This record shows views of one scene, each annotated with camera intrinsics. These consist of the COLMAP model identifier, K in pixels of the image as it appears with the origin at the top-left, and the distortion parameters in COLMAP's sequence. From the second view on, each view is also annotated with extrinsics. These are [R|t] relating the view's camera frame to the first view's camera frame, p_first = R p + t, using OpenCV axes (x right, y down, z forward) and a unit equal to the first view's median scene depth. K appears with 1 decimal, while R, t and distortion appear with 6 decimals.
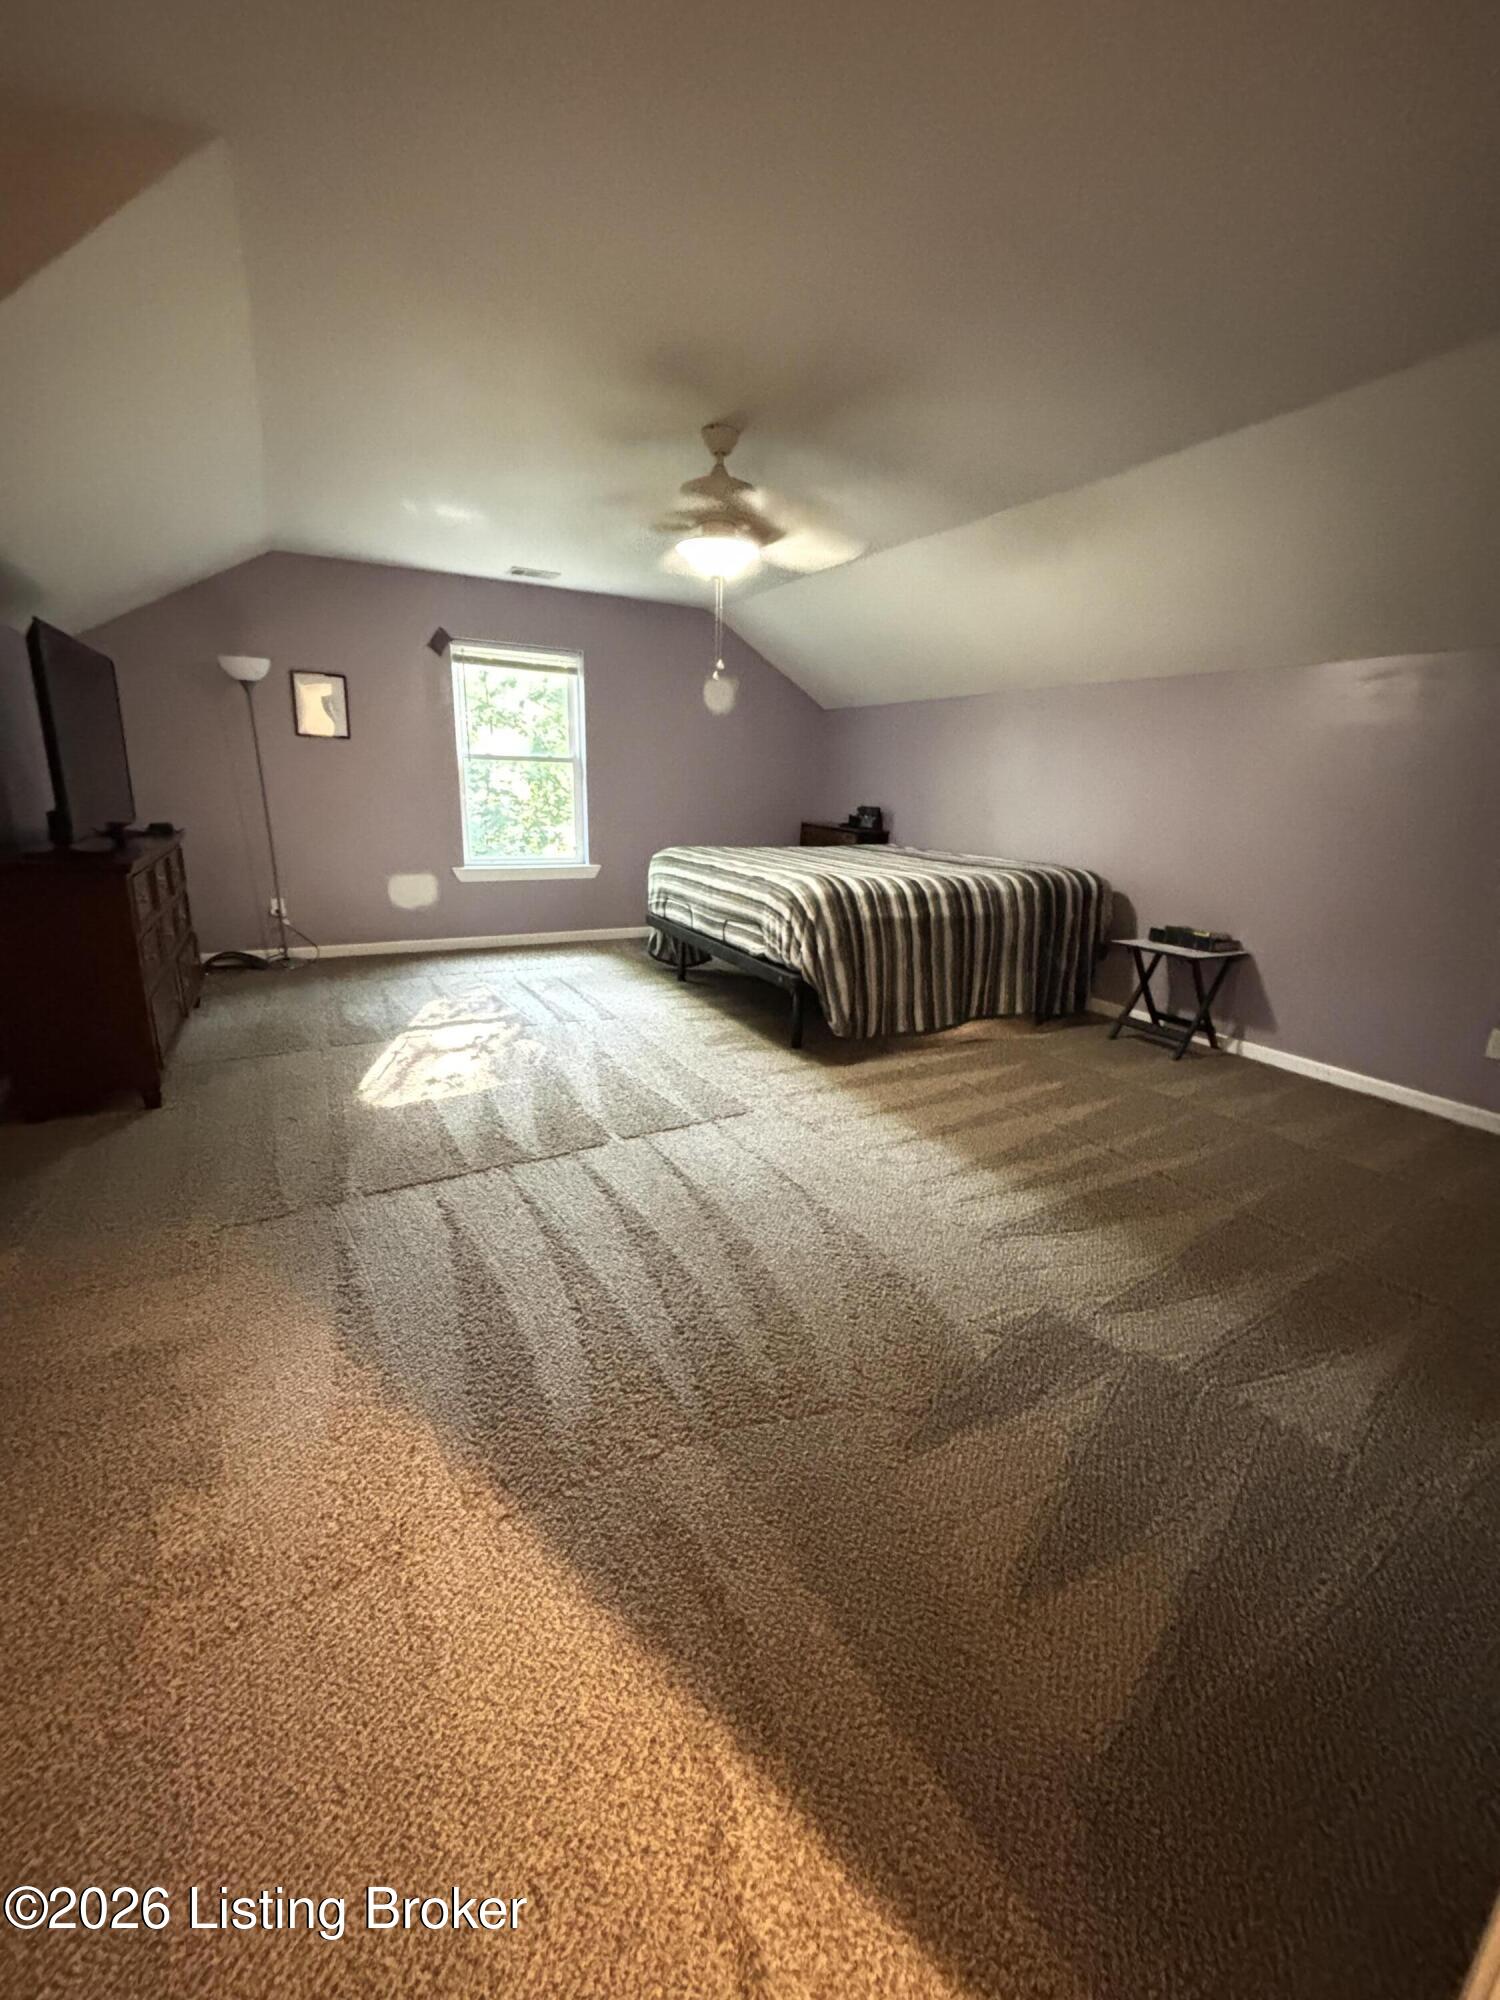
lens RADIAL K [[801.0, 0, 745.5], [0, 801.0, 987.9], [0, 0, 1]] dist [0.000084, 0.000028]
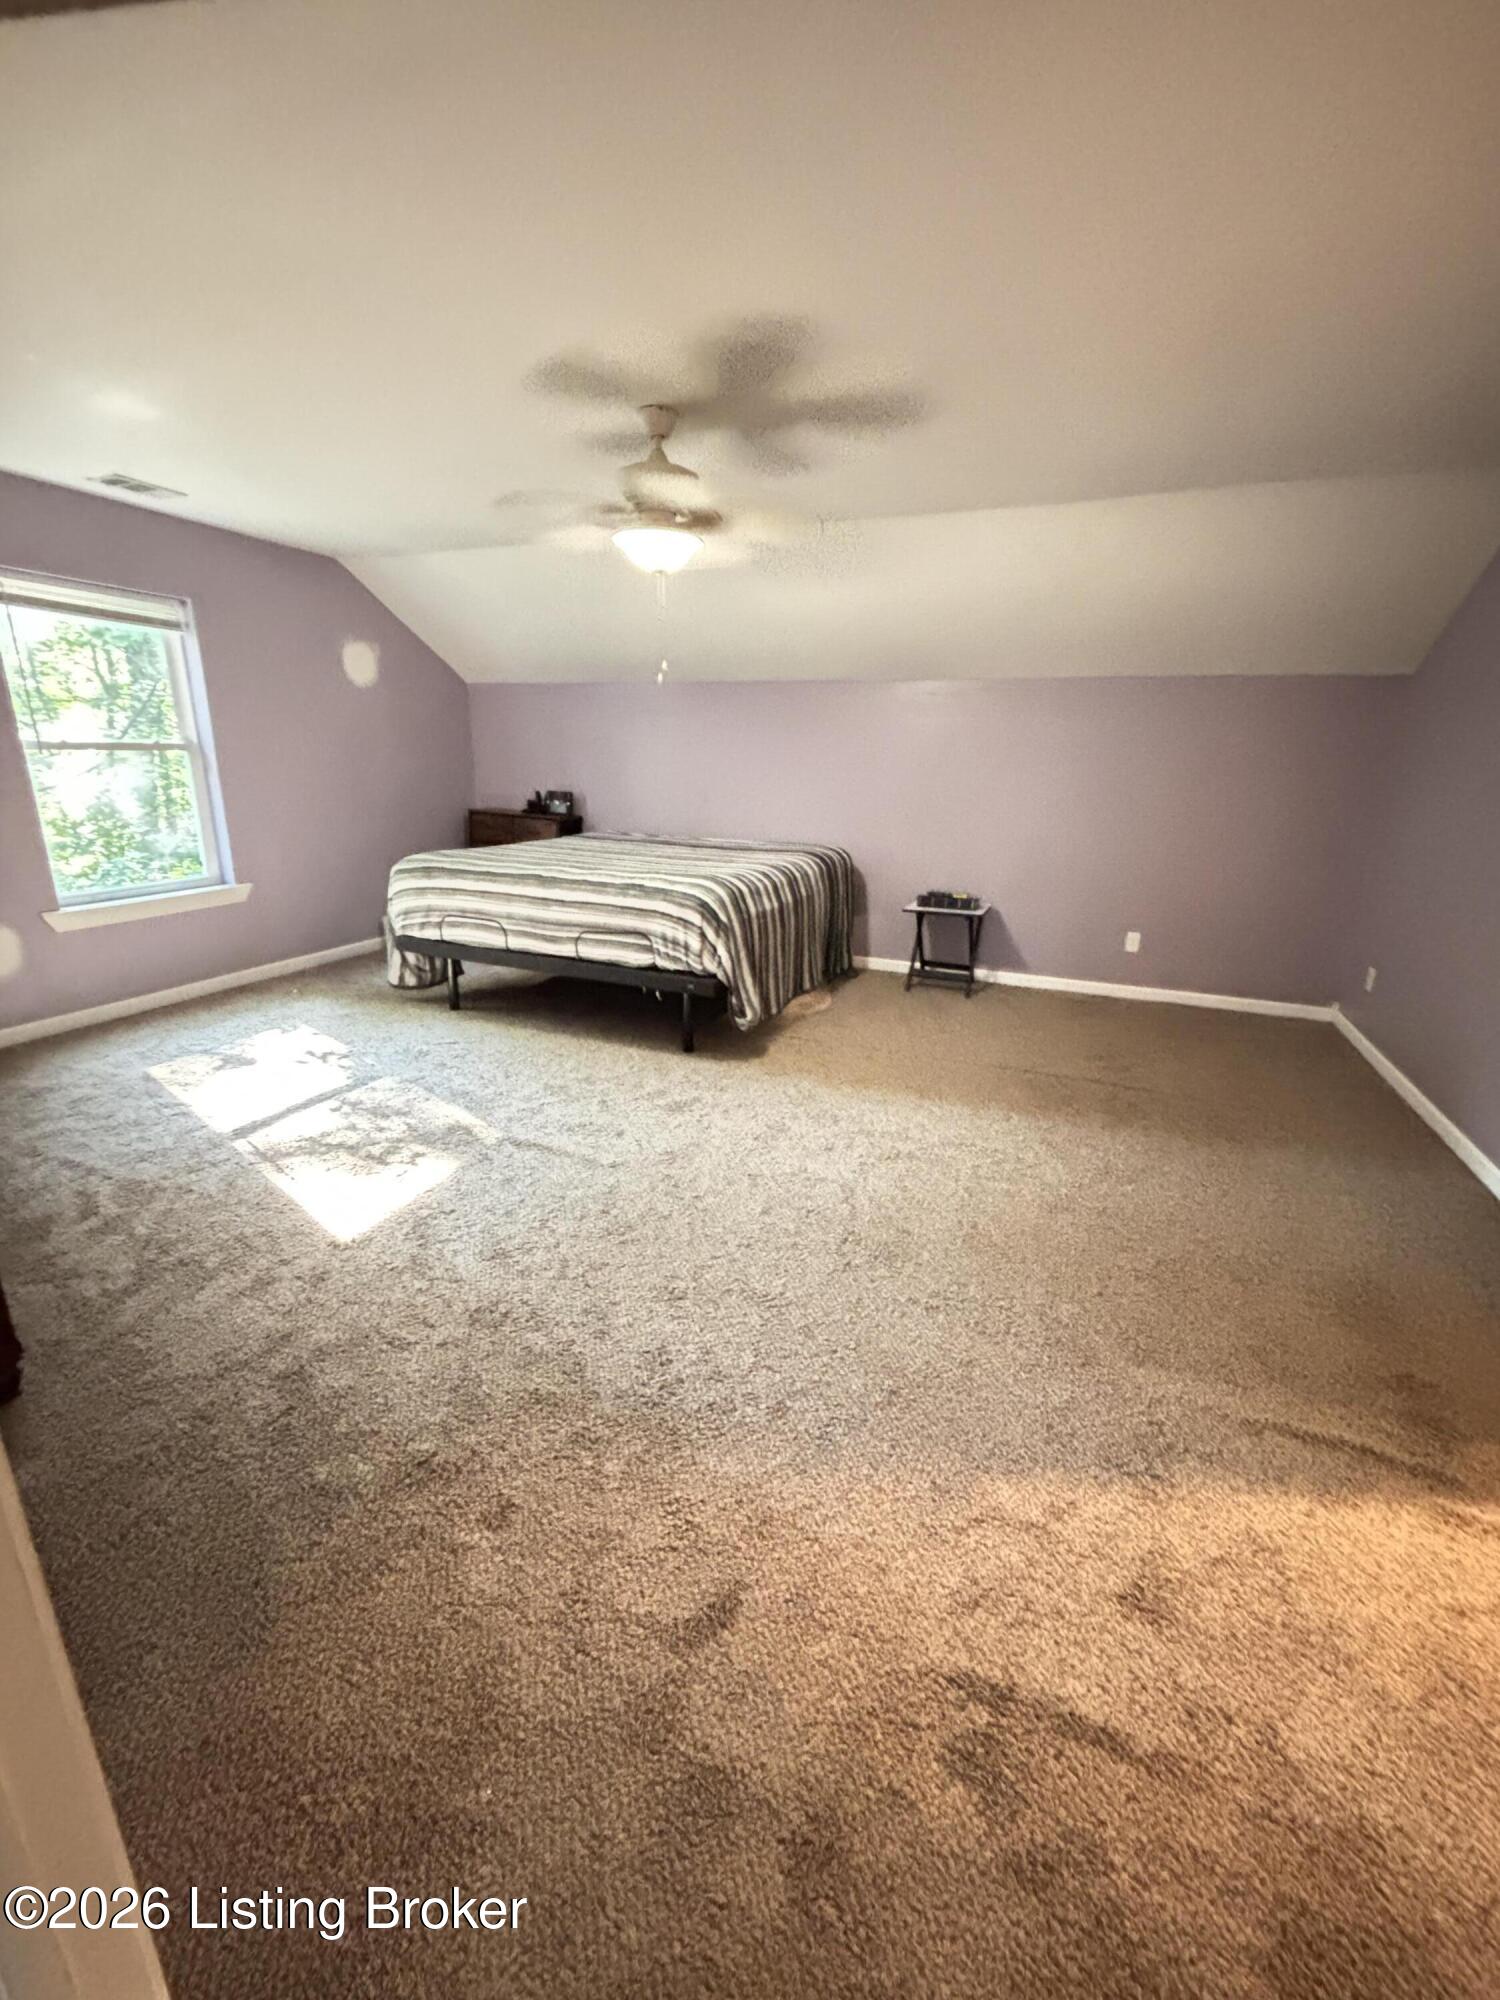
lens RADIAL K [[814.3, 0, 749.4], [0, 814.3, 996.3], [0, 0, 1]] dist [-0.019160, -0.000040]
pose [[0.795970, -0.184159, 0.576643, -0.444045], [0.153291, 0.982872, 0.102297, -0.083917], [-0.585605, 0.006969, 0.810567, 0.141762]]
